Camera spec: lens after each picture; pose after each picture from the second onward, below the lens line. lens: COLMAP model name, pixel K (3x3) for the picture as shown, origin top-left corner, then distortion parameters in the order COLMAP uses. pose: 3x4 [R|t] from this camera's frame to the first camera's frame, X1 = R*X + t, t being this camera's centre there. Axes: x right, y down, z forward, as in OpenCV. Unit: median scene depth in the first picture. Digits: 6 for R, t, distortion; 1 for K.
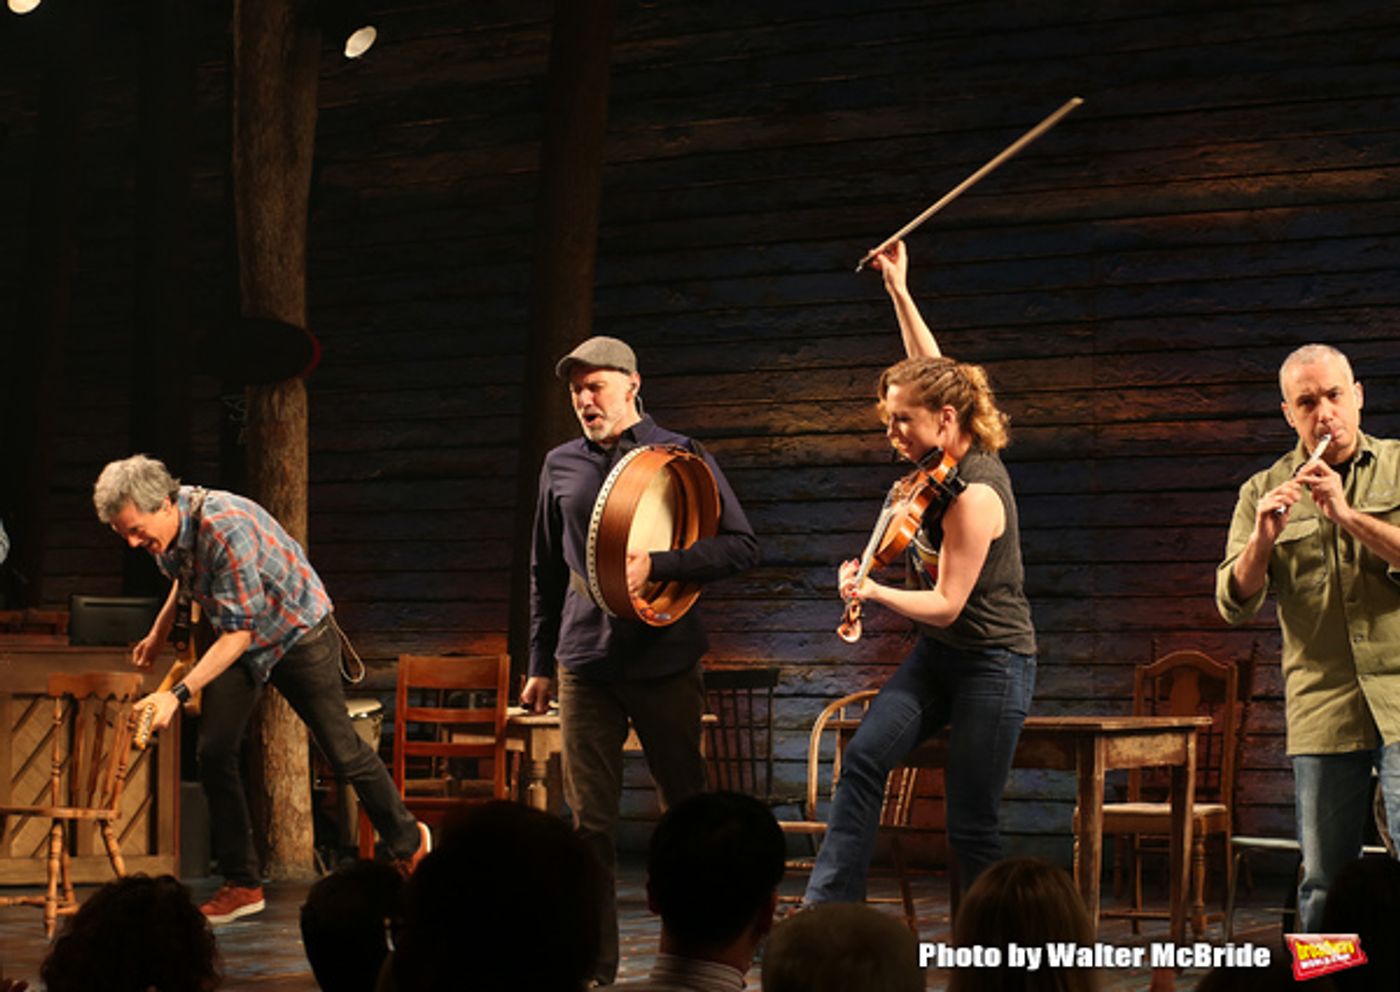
lens RADIAL K [[3376.2, 0, 706.2], [0, 3376.2, 532.7], [0, 0, 1]] dist [-0.188174, 0.000000]
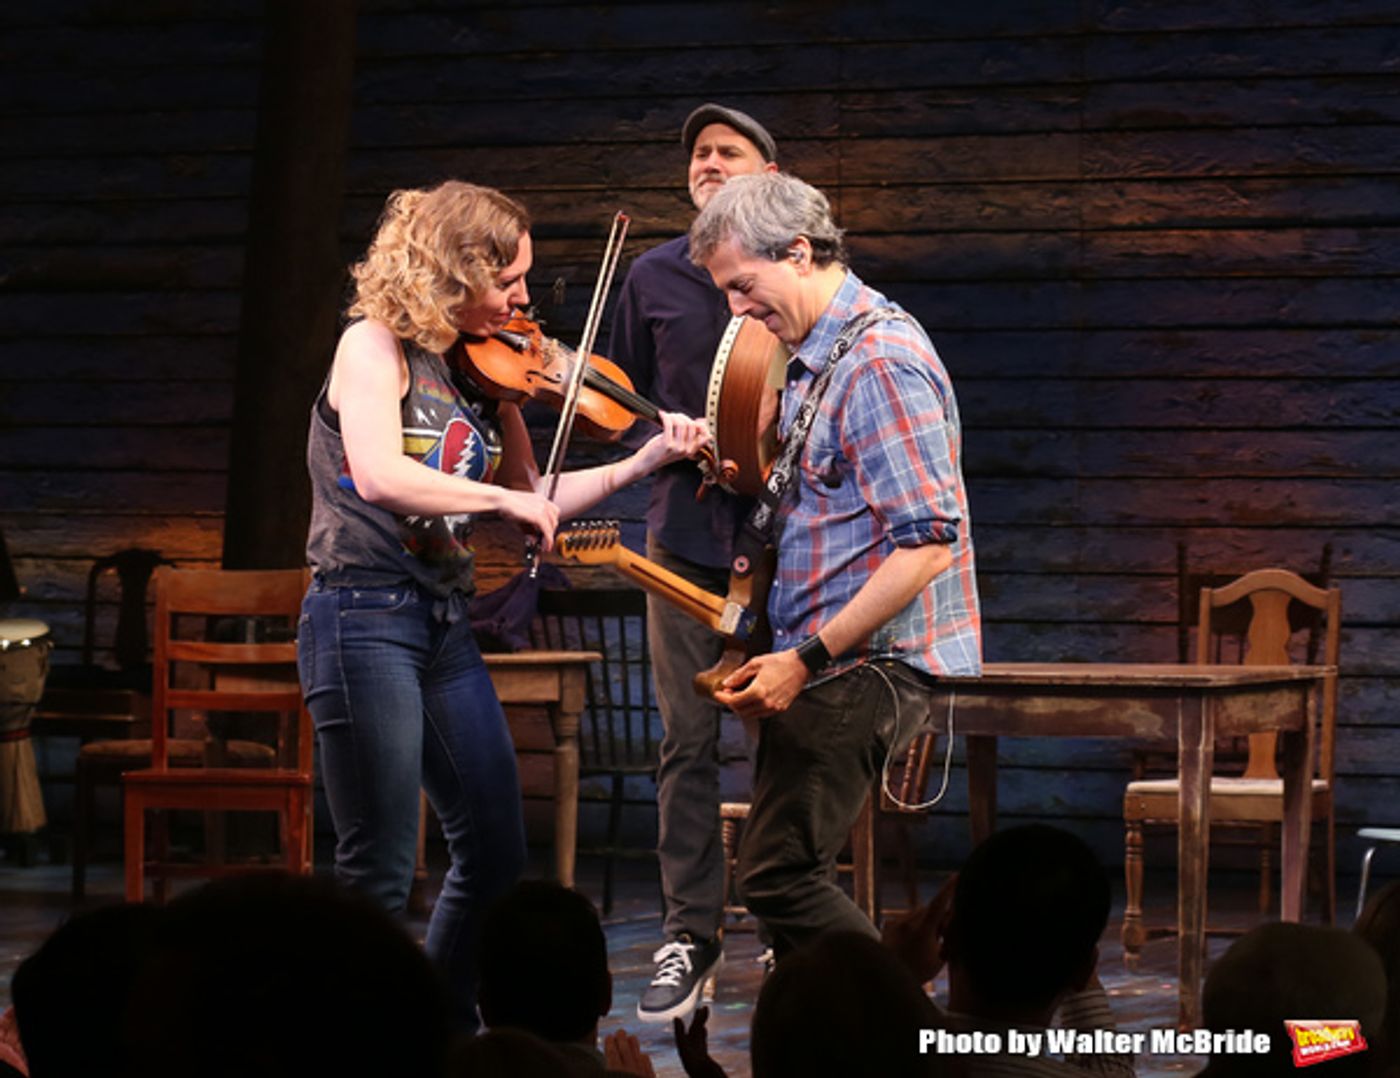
lens RADIAL K [[5715.9, 0, 738.7], [0, 5715.9, 438.8], [0, 0, 1]] dist [-0.102497, 0.000000]
pose [[0.992755, 0.005778, 0.120016, -0.098200], [-0.009194, 0.999568, 0.027931, -0.021503], [-0.119803, -0.028832, 0.992379, -0.174141]]
